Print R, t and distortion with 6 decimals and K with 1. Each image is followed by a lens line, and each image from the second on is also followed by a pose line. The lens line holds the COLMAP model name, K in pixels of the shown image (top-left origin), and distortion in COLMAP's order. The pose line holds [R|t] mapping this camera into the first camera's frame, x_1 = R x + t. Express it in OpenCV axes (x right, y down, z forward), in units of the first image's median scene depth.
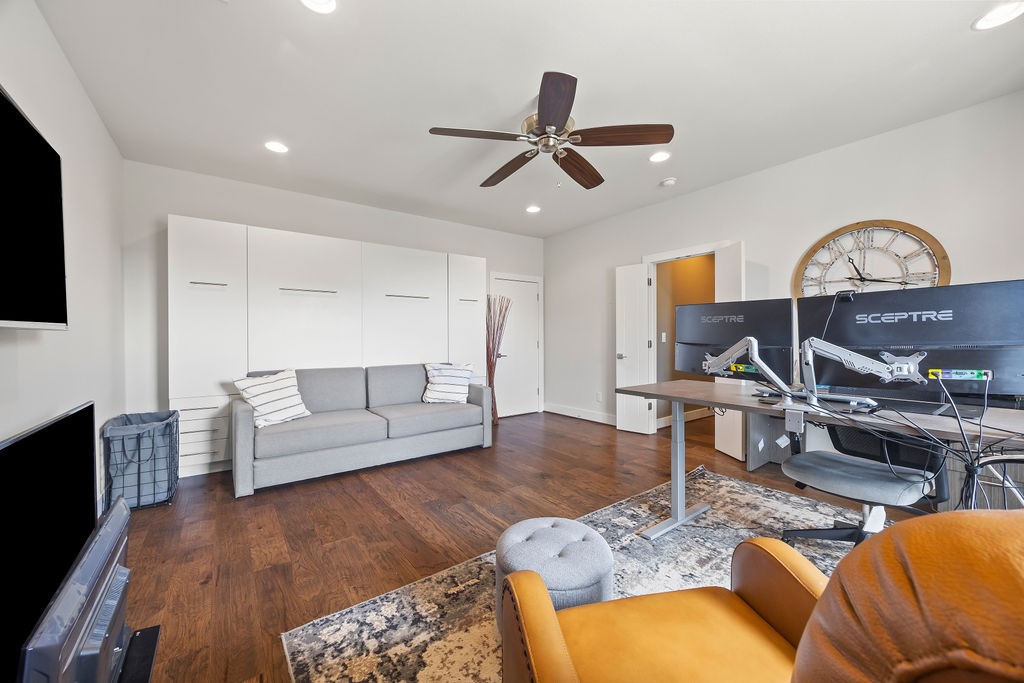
lens RADIAL K [[392.7, 0, 514.4], [0, 392.7, 341.2], [0, 0, 1]] dist [-0.001822, 0.000275]
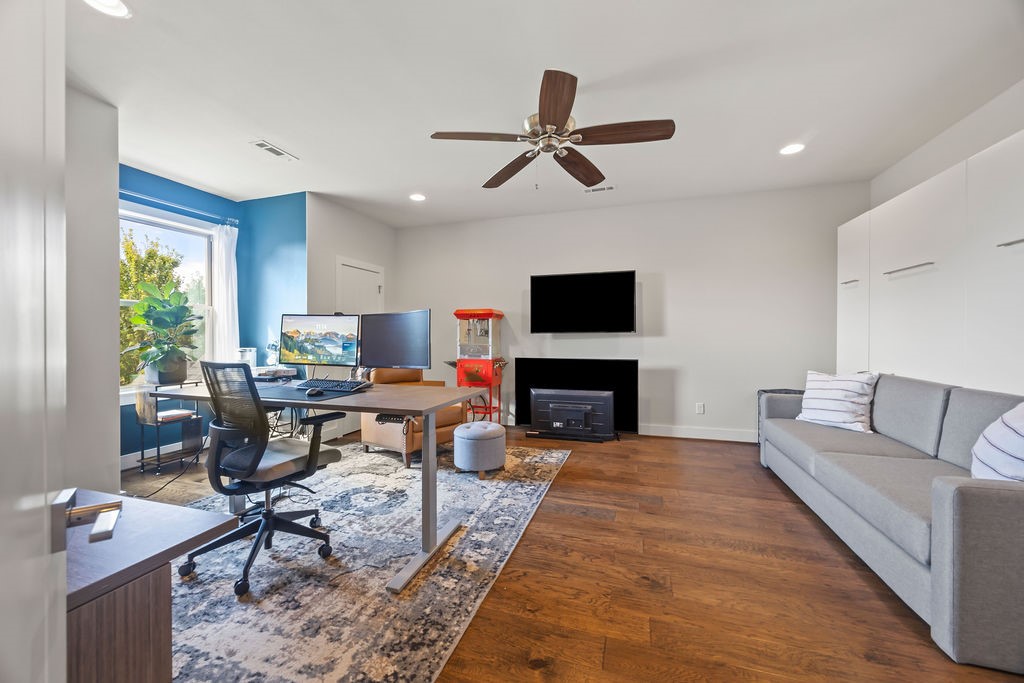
lens RADIAL K [[392.7, 0, 513.5], [0, 392.7, 336.9], [0, 0, 1]] dist [-0.001822, 0.000275]
pose [[-0.817334, 0.011373, -0.576052, 0.727675], [0.004788, 0.999905, 0.012947, -0.026738], [0.576144, 0.007823, -0.817311, 1.735034]]
